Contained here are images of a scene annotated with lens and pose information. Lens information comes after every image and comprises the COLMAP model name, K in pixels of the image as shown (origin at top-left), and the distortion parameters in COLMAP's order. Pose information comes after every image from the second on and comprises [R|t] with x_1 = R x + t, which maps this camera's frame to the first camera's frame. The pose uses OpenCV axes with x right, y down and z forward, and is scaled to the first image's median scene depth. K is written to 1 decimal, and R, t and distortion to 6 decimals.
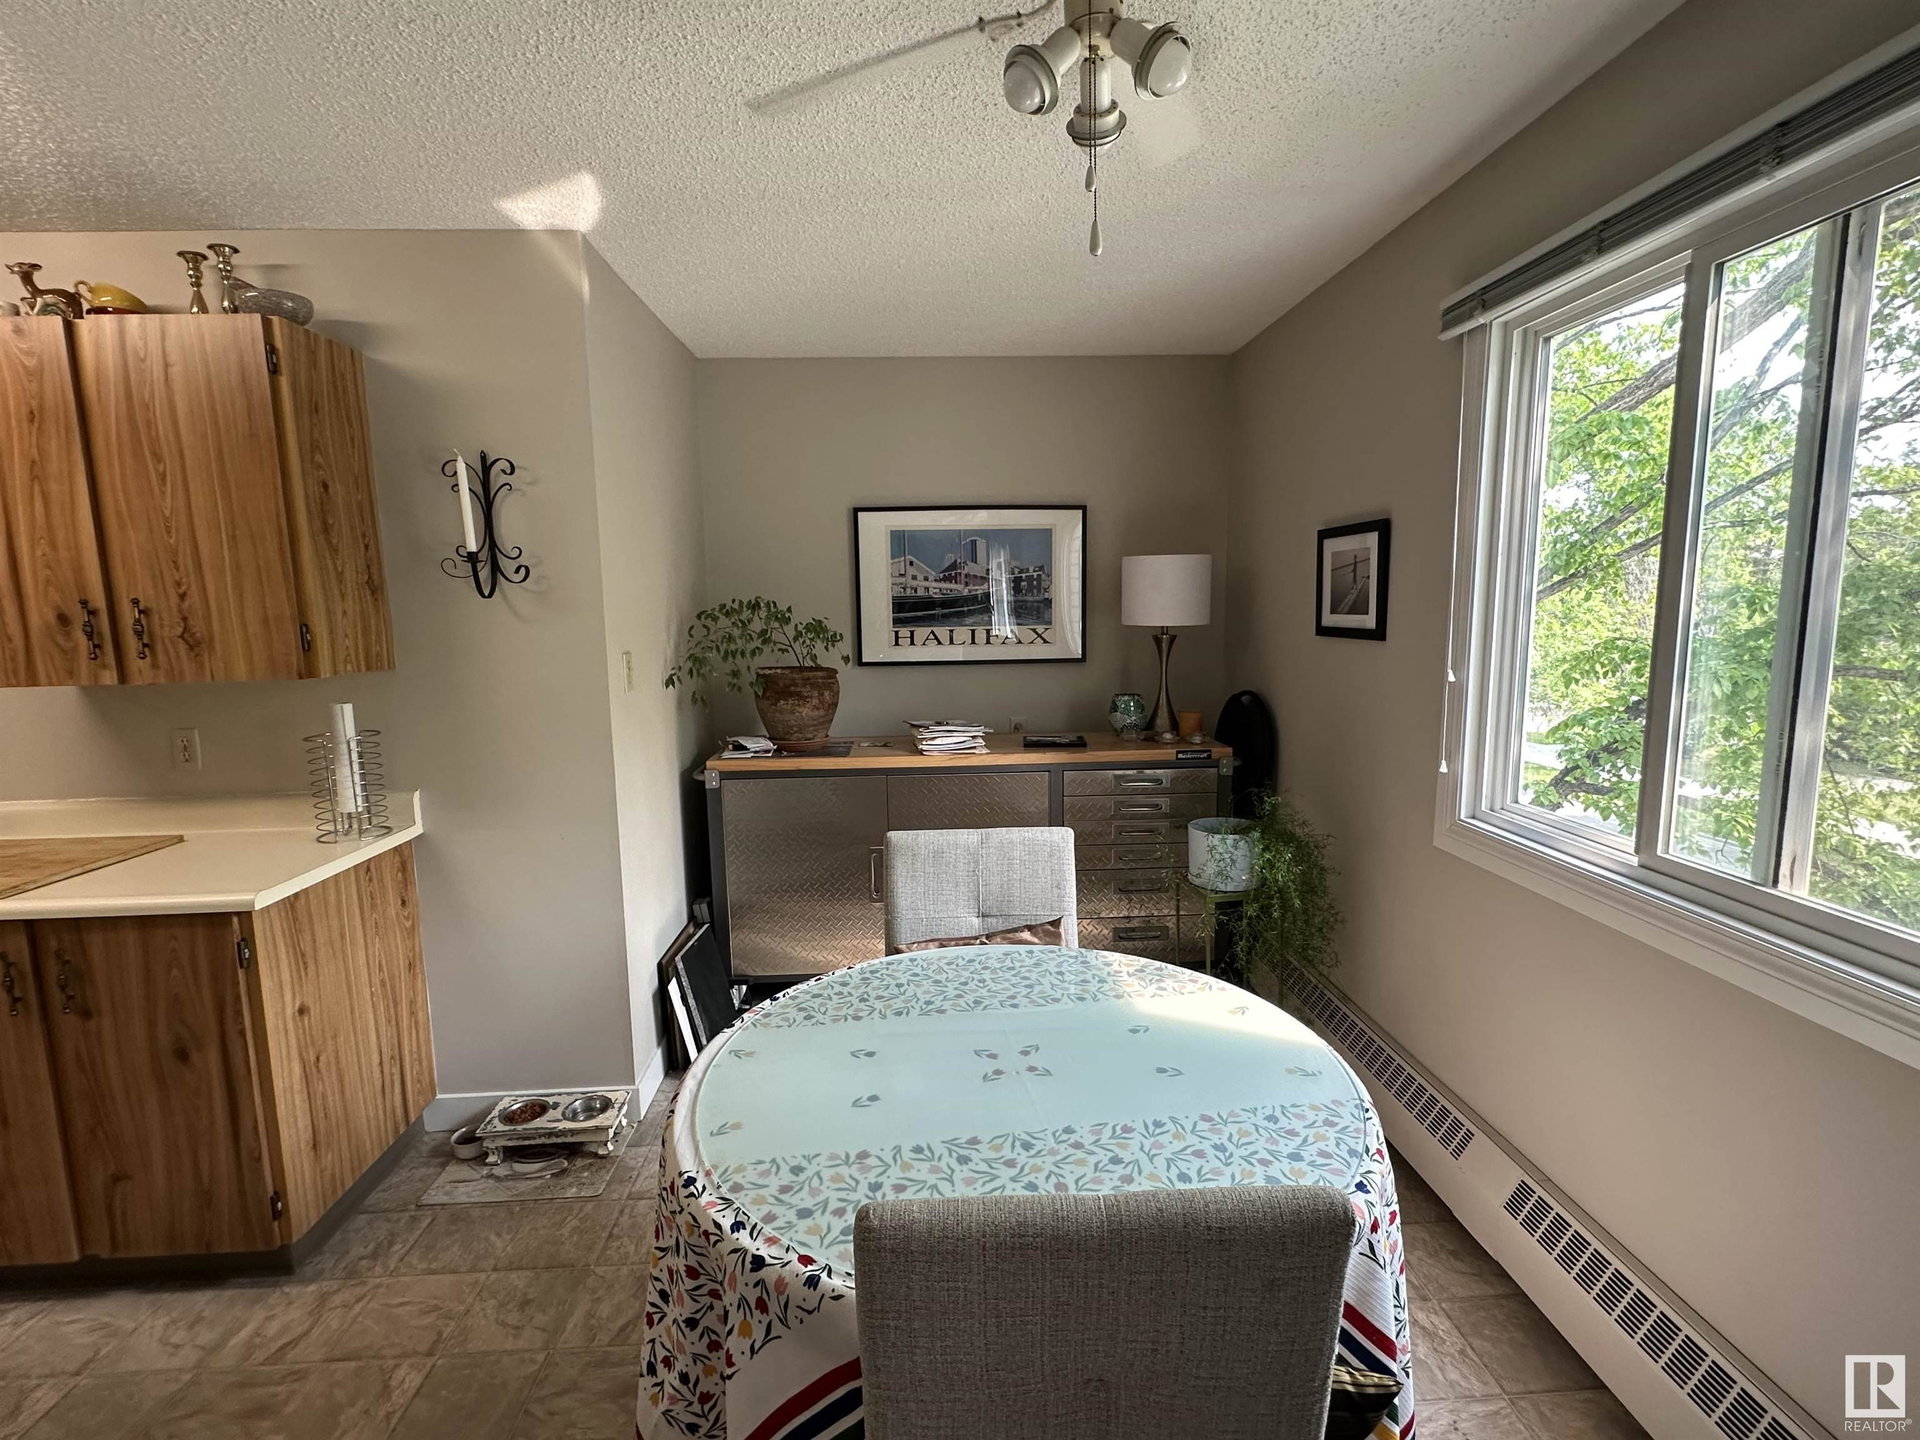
lens RADIAL K [[896.8, 0, 964.2], [0, 896.8, 725.7], [0, 0, 1]] dist [-0.002839, 0.000289]
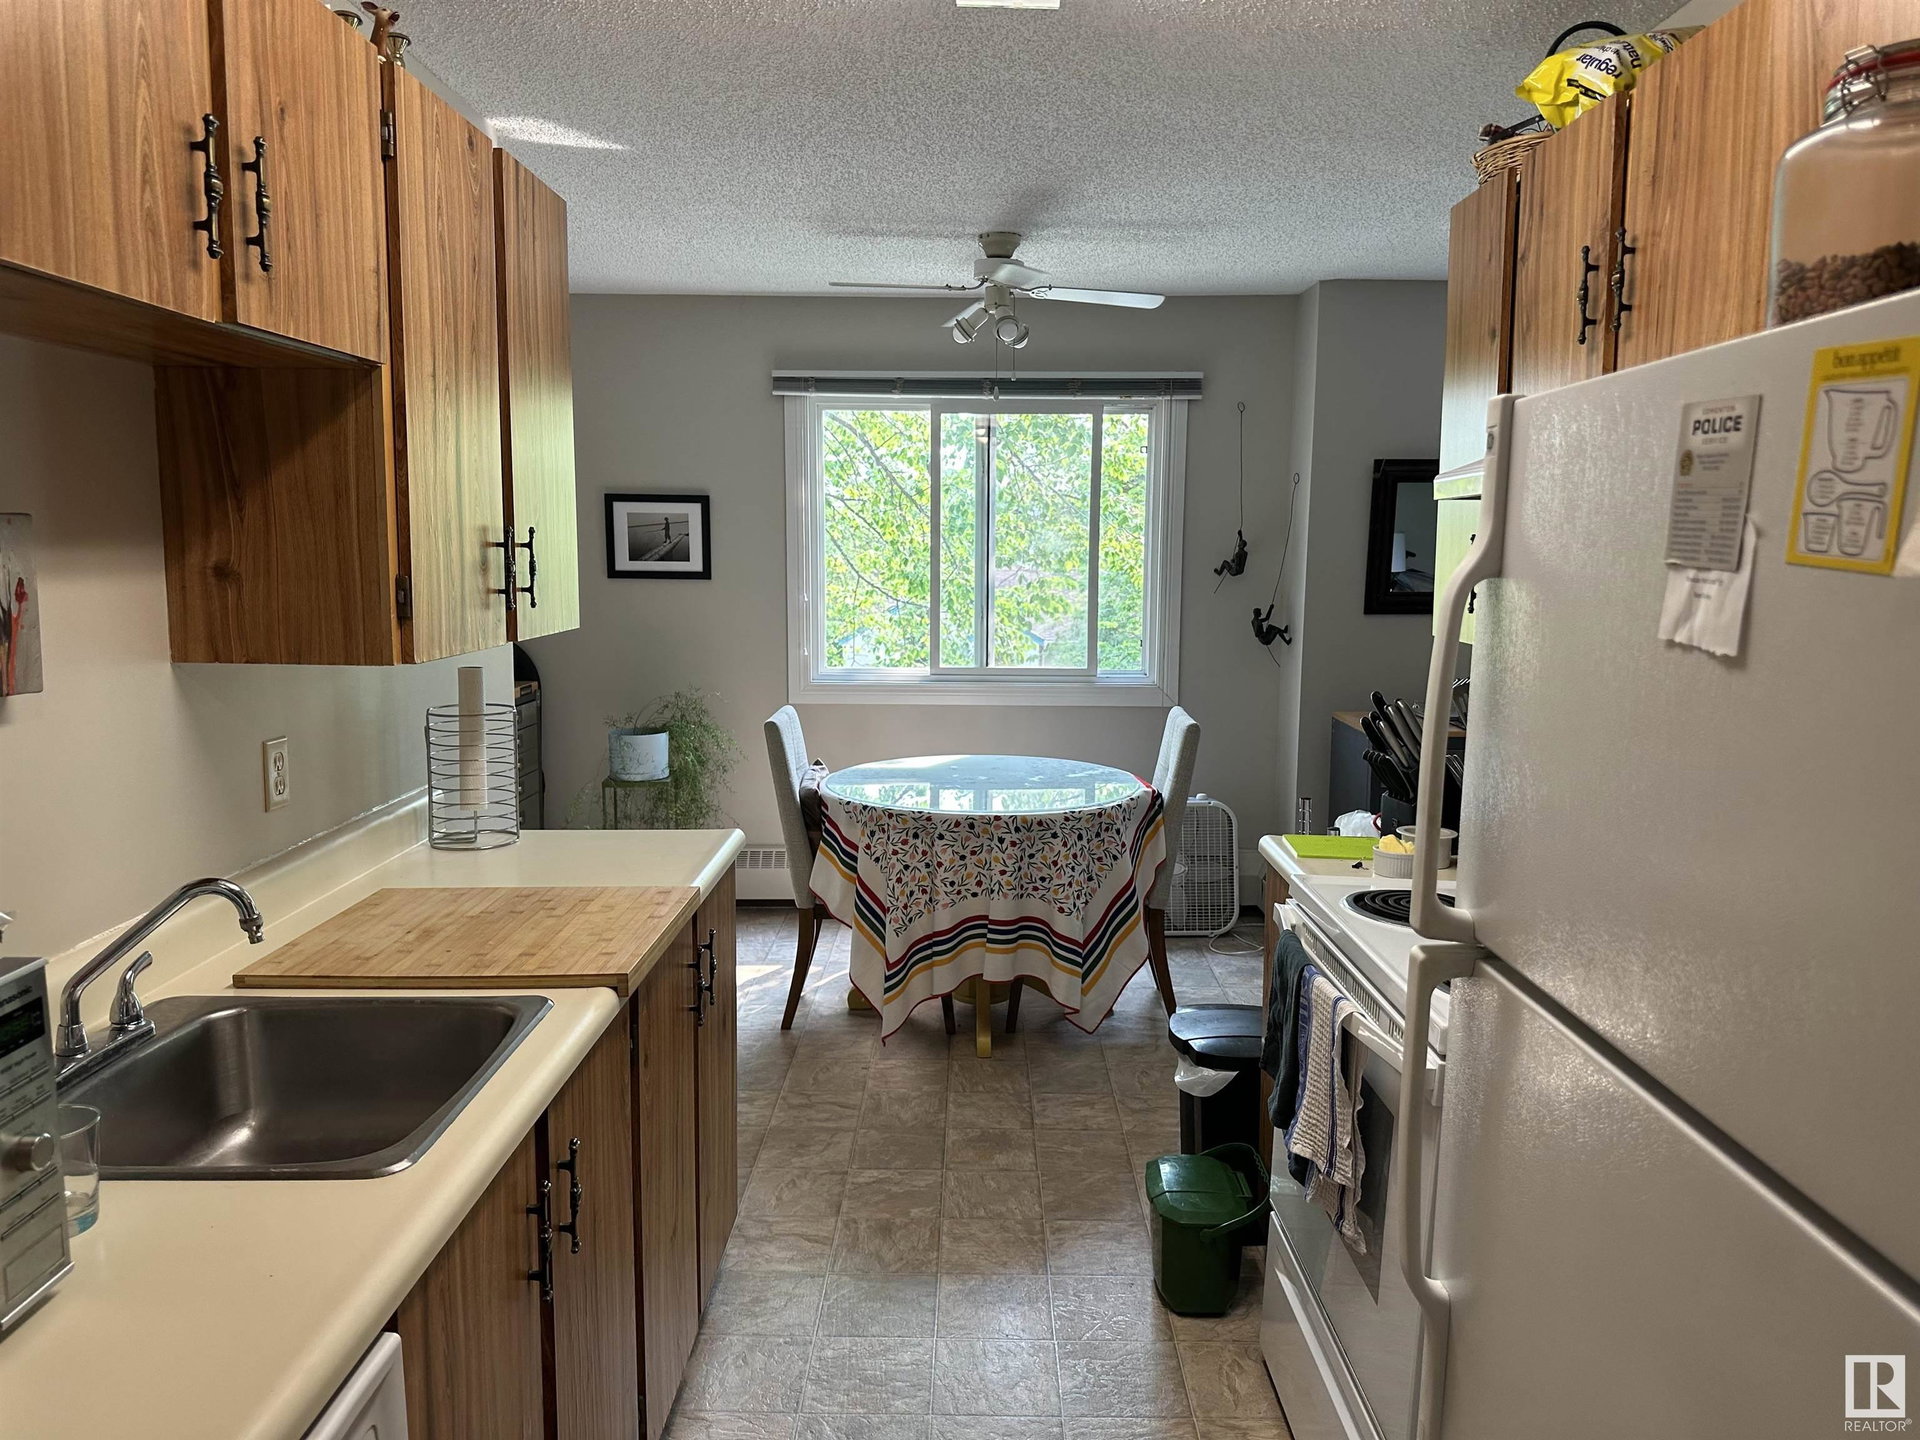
lens RADIAL K [[1417.8, 0, 960.3], [0, 1417.8, 718.4], [0, 0, 1]] dist [-0.003025, -0.000264]
pose [[0.050750, -0.107293, 0.992931, -1.989009], [0.129856, 0.986481, 0.099959, -0.055887], [-0.990233, 0.123865, 0.063997, 0.536093]]
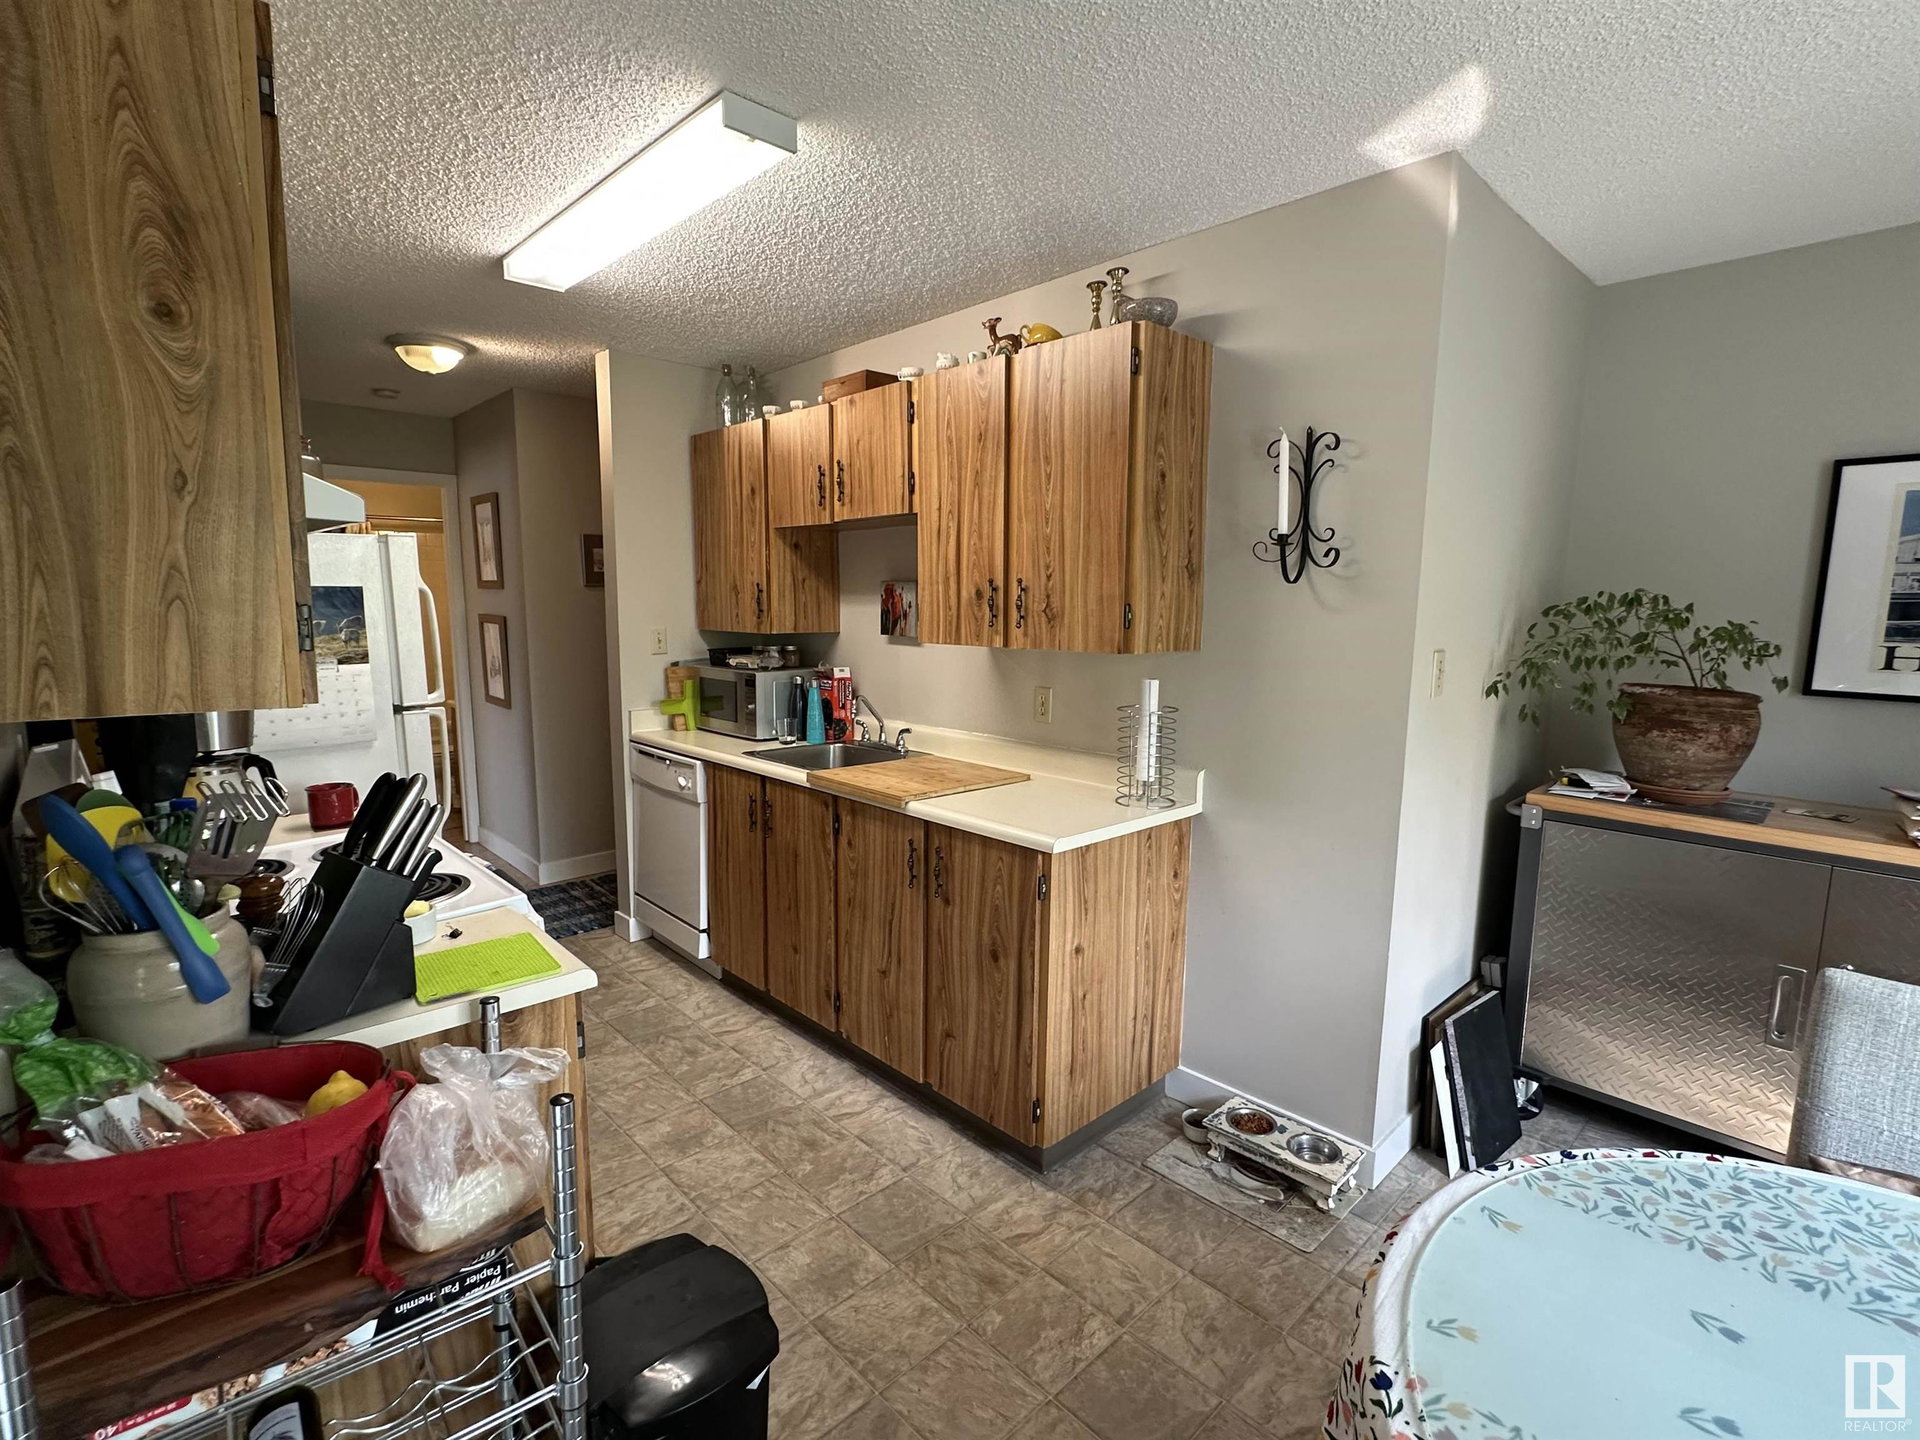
lens RADIAL K [[896.8, 0, 961.9], [0, 896.8, 717.7], [0, 0, 1]] dist [-0.002839, 0.000289]
pose [[0.644907, 0.125066, -0.753959, -0.026359], [-0.127034, 0.990338, 0.055617, -0.010530], [0.753630, 0.059910, 0.654563, 0.132668]]
